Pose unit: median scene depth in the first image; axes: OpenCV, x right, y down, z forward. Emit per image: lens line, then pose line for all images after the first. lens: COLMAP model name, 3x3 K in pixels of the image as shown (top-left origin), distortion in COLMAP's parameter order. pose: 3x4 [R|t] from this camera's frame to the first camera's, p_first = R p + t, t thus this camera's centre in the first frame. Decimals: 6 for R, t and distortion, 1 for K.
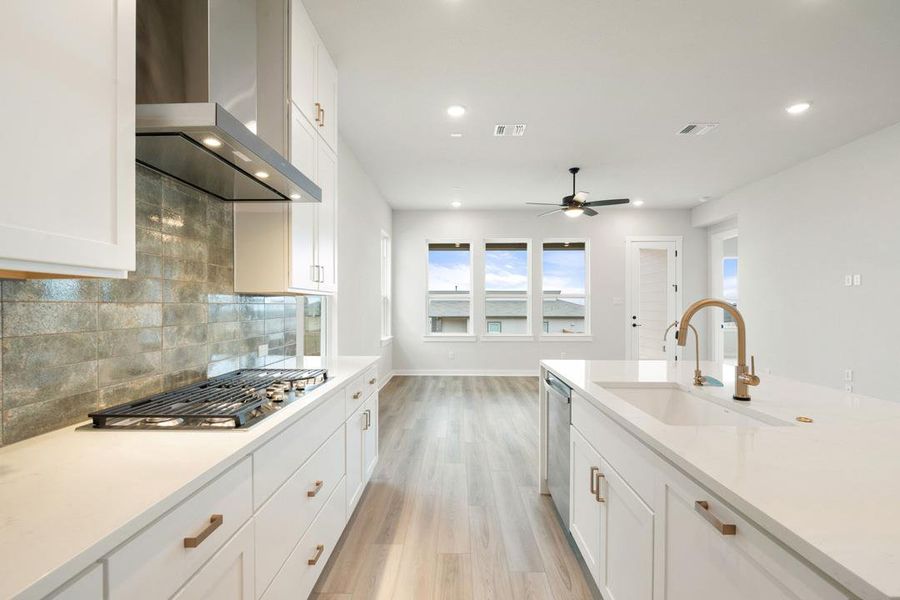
lens RADIAL K [[409.3, 0, 450.9], [0, 409.3, 306.9], [0, 0, 1]] dist [0.002219, -0.006064]
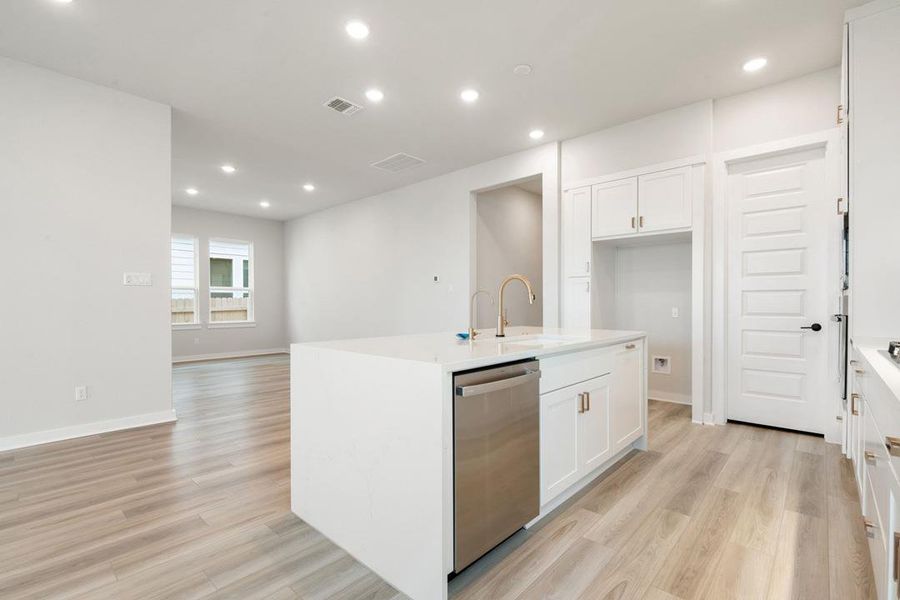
lens RADIAL K [[409.3, 0, 450.9], [0, 409.3, 306.9], [0, 0, 1]] dist [0.002219, -0.006064]
pose [[-0.749950, -0.005674, 0.661470, -0.075363], [0.003586, 0.999914, 0.012643, 0.027870], [-0.661485, 0.011853, -0.749865, 0.777765]]
